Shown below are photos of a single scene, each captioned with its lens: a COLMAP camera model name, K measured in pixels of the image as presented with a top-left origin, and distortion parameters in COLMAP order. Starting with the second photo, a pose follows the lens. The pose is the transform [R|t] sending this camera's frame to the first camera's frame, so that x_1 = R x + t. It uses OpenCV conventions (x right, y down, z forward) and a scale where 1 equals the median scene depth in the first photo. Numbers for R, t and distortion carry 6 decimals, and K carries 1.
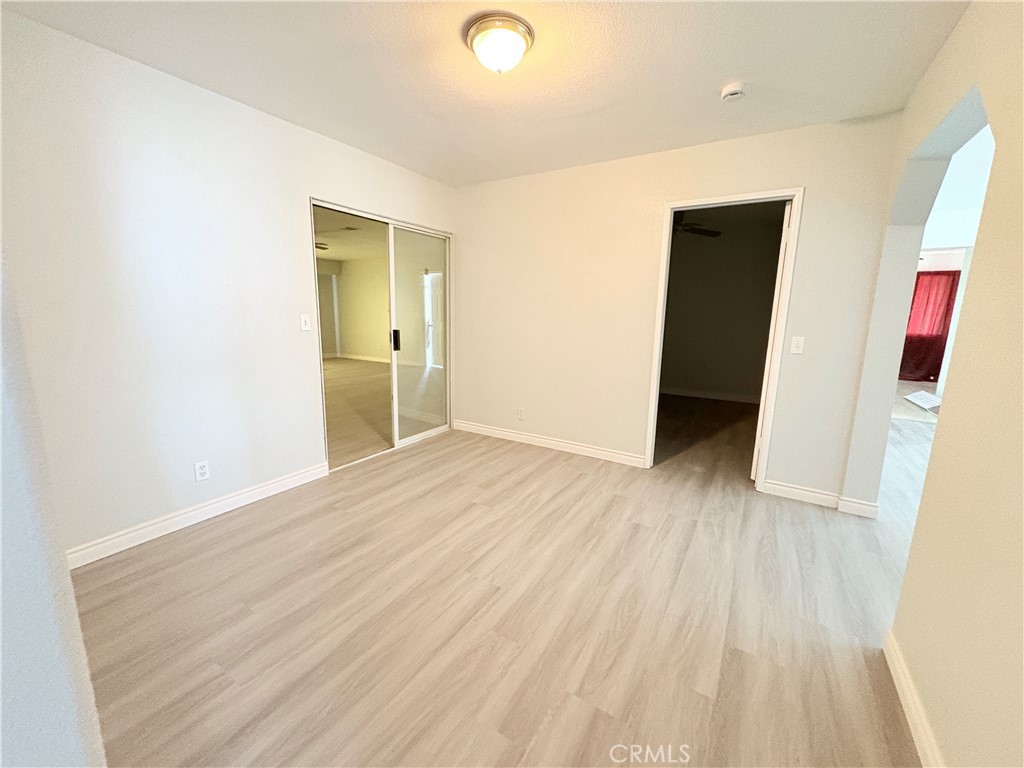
lens RADIAL K [[408.9, 0, 512.3], [0, 408.9, 384.1], [0, 0, 1]] dist [-0.001603, 0.000029]
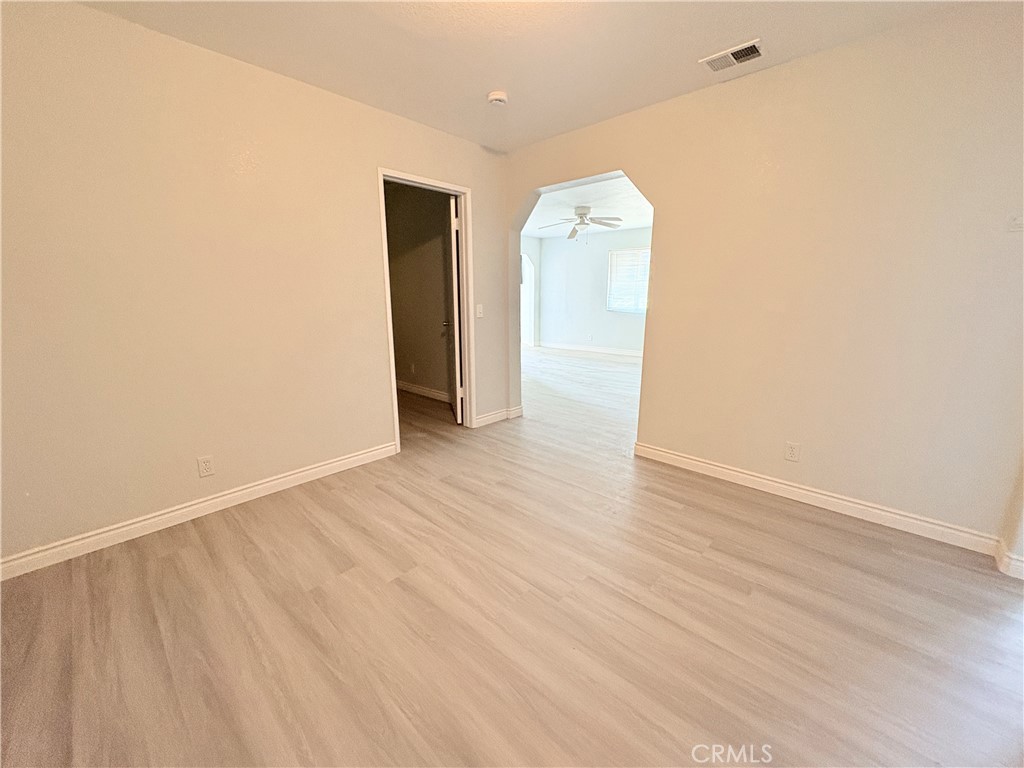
lens RADIAL K [[408.9, 0, 512.1], [0, 408.9, 383.3], [0, 0, 1]] dist [-0.001603, 0.000029]
pose [[0.200552, -0.231328, 0.951980, -0.553369], [0.185282, 0.963142, 0.195008, -0.098933], [-0.962003, 0.137275, 0.236021, 0.561982]]
